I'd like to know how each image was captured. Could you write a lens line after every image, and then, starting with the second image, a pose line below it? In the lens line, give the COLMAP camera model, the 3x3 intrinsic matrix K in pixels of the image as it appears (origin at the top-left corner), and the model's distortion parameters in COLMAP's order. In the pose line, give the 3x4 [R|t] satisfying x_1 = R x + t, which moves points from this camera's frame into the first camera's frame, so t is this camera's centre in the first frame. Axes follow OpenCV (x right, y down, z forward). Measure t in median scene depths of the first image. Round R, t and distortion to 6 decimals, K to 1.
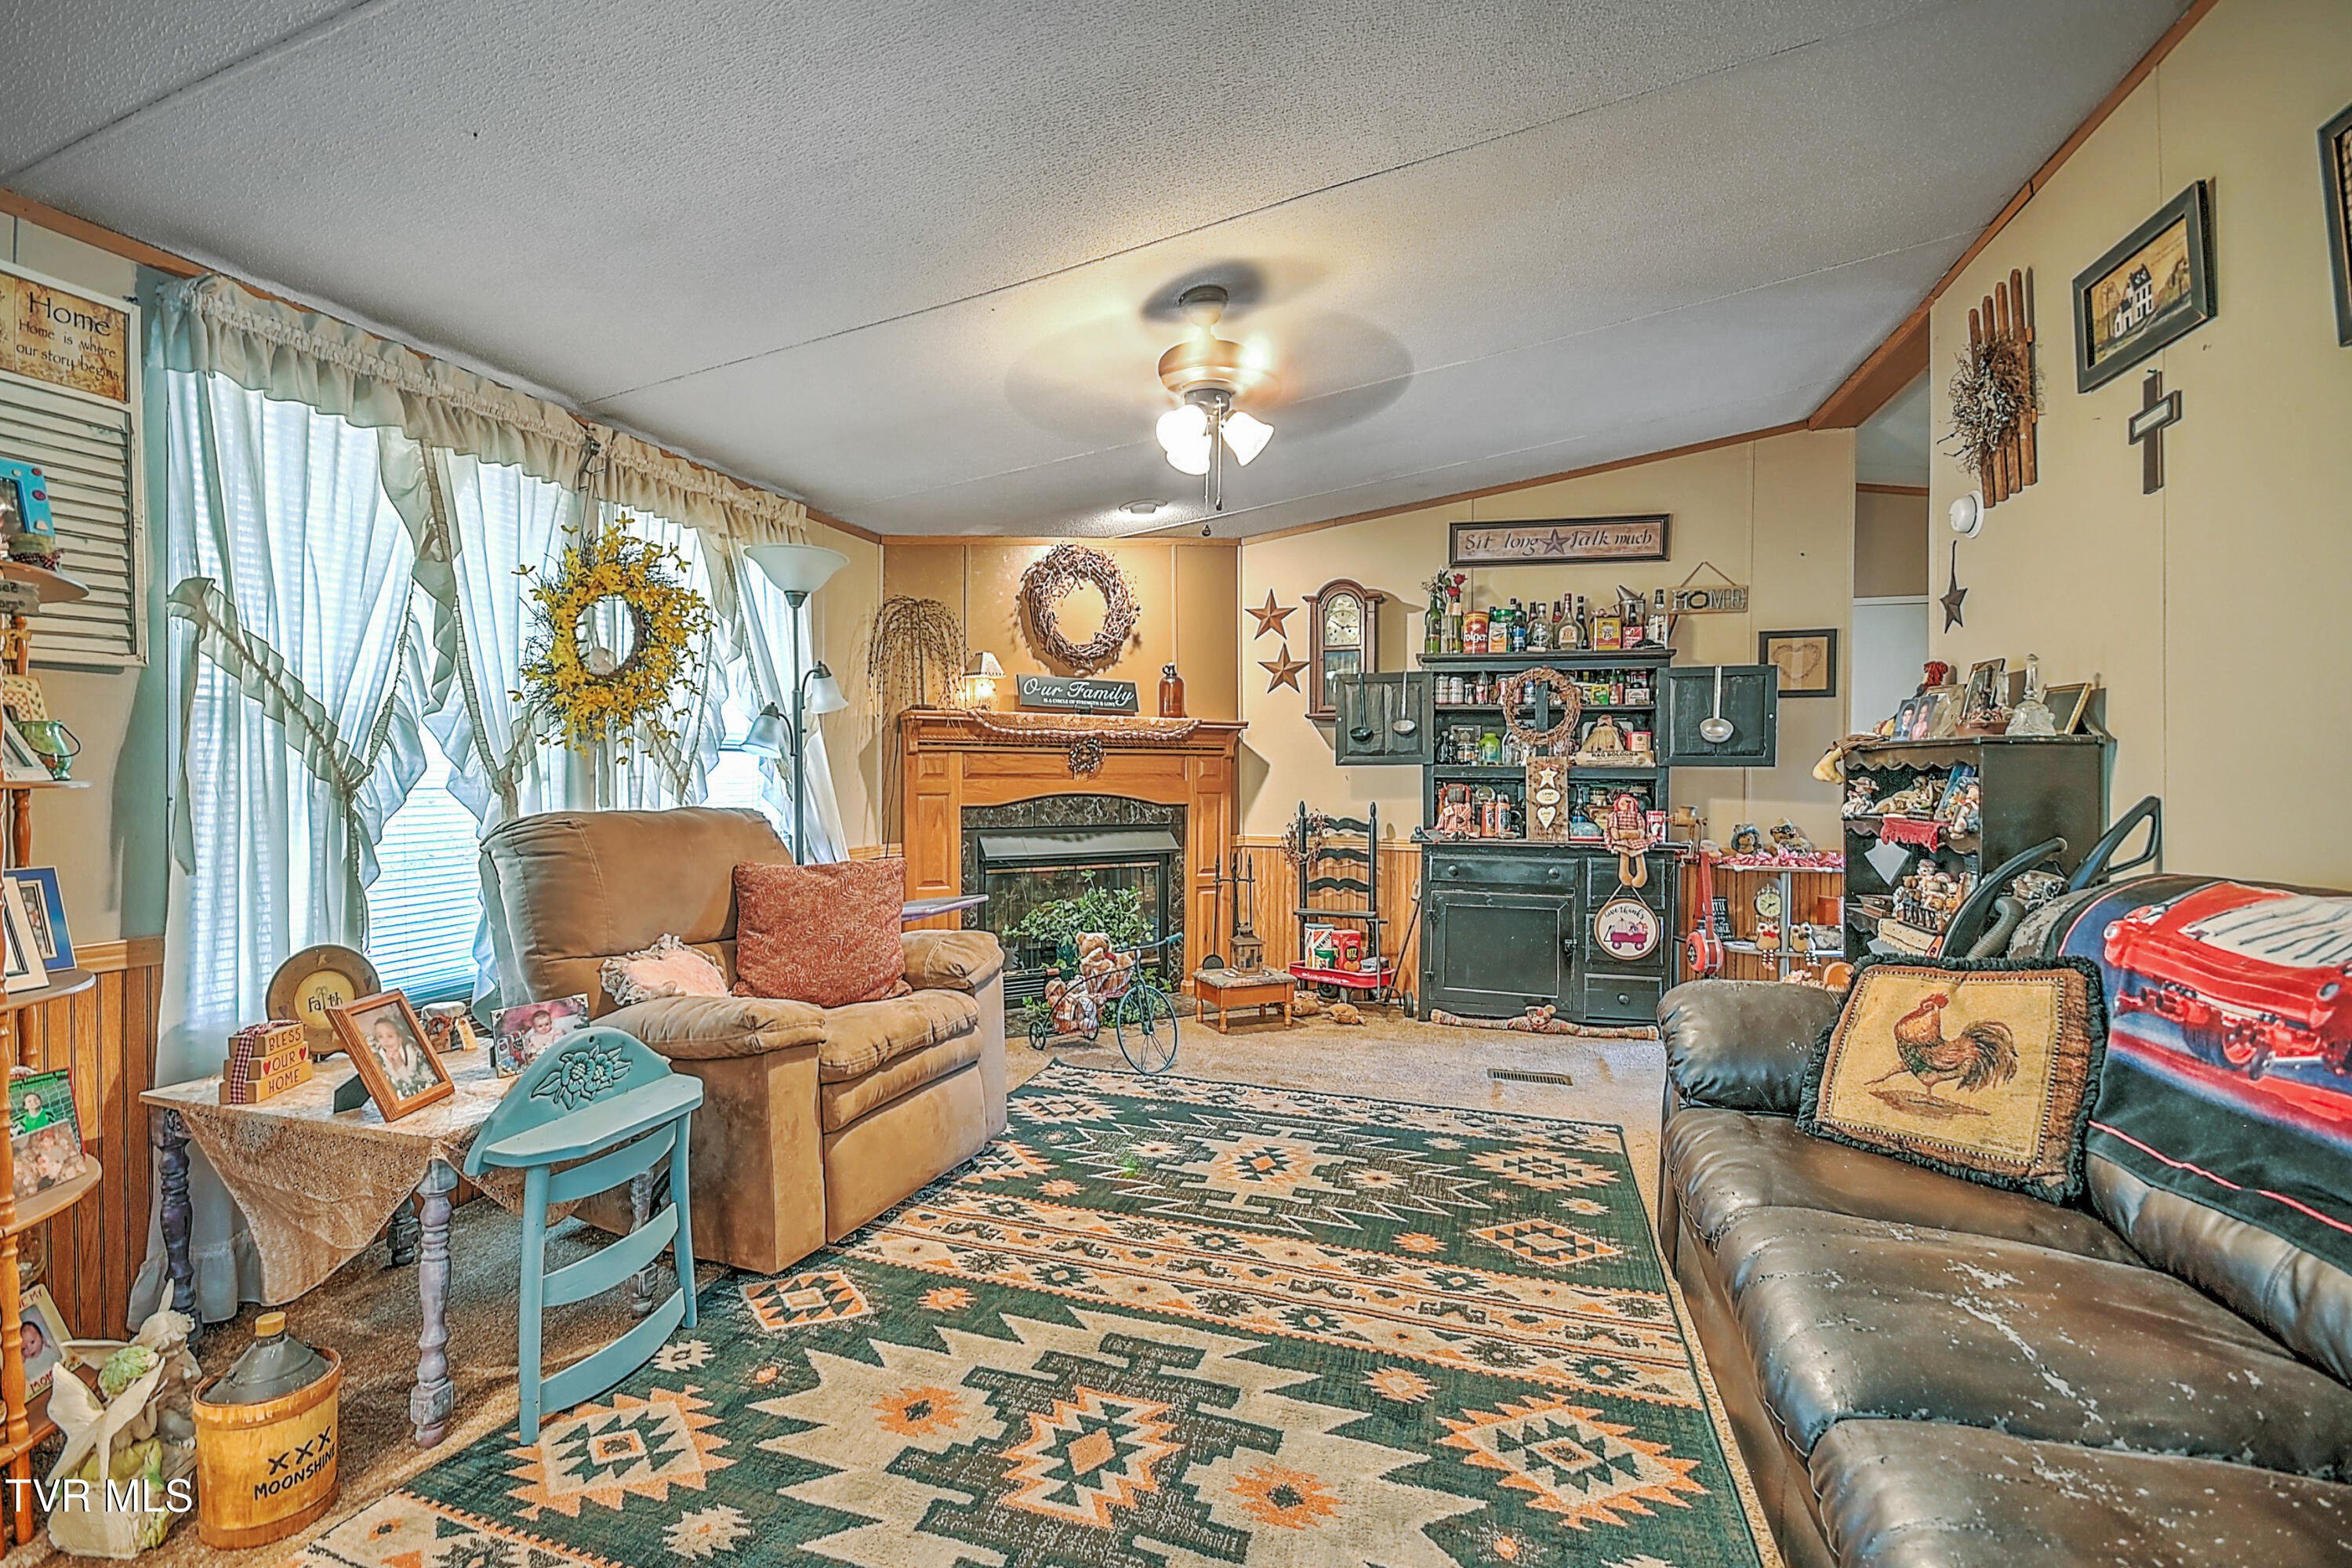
lens RADIAL K [[1072.5, 0, 1171.0], [0, 1072.5, 766.0], [0, 0, 1]] dist [0.015154, -0.004156]
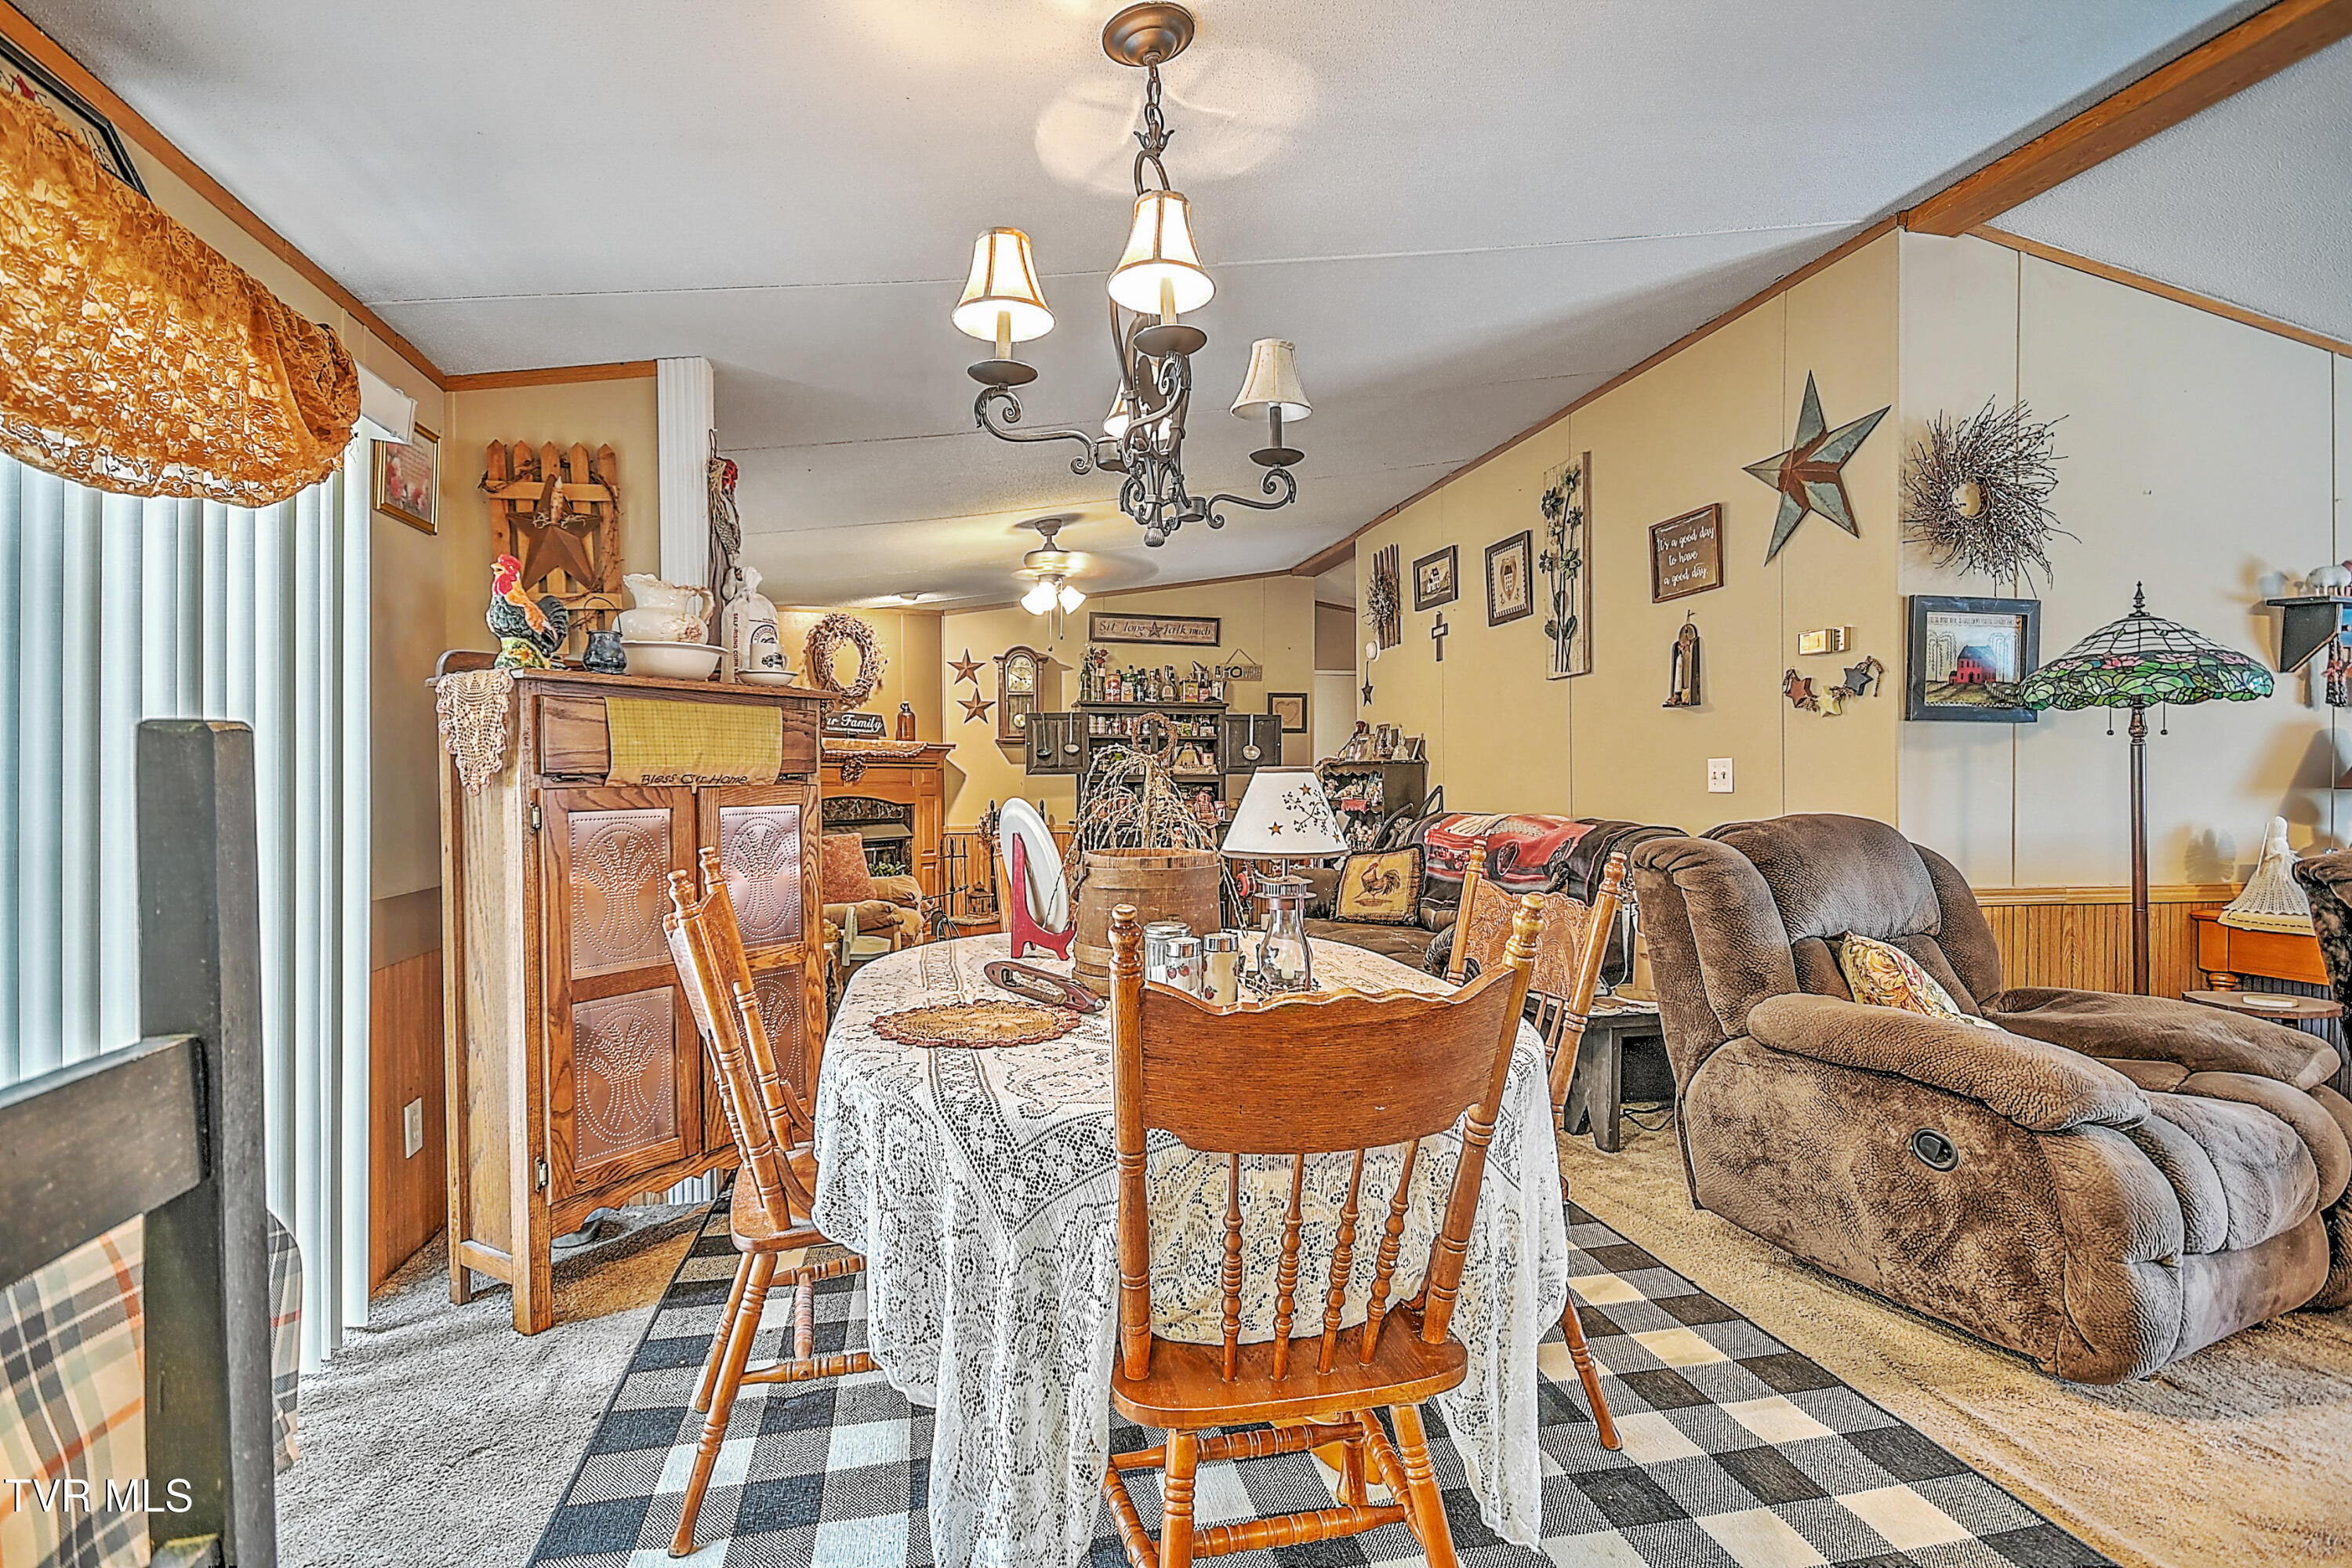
lens RADIAL K [[1144.4, 0, 1180.0], [0, 1144.4, 779.4], [0, 0, 1]] dist [0.004819, -0.001519]
pose [[0.879512, -0.008043, 0.475809, -0.416723], [0.006092, 0.999966, 0.005642, -0.001710], [-0.475838, -0.002064, 0.879531, -0.493184]]
